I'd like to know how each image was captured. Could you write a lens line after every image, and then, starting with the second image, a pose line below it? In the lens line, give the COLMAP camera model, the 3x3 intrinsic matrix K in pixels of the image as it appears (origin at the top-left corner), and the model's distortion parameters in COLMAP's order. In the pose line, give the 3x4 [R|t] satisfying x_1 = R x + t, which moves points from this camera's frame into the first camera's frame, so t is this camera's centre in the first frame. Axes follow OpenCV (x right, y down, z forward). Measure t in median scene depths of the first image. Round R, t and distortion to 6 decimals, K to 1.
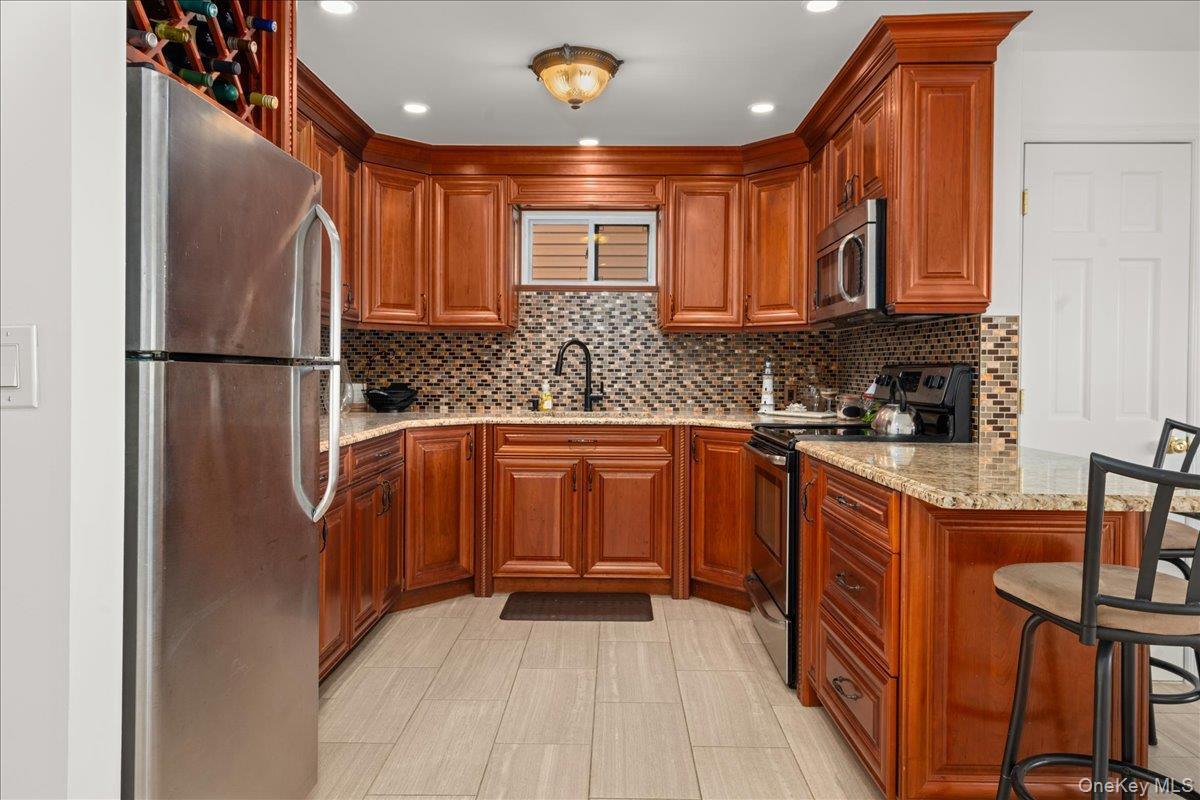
lens RADIAL K [[778.2, 0, 598.7], [0, 778.2, 375.2], [0, 0, 1]] dist [0.003579, 0.001036]
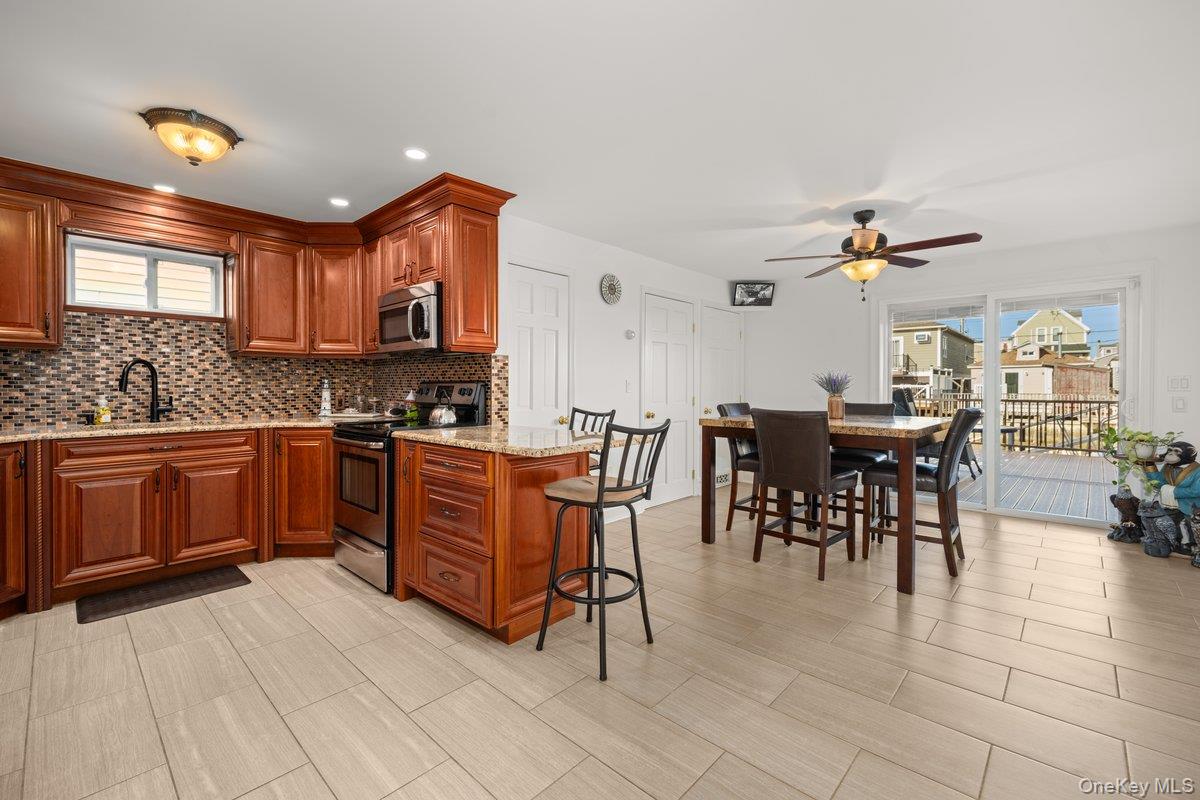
lens RADIAL K [[503.4, 0, 599.3], [0, 503.4, 390.0], [0, 0, 1]] dist [-0.000014, -0.000220]
pose [[0.668485, -0.012803, 0.743616, -0.144190], [0.009487, 0.999917, 0.008687, -0.001385], [-0.743665, 0.001248, 0.668551, 0.023760]]
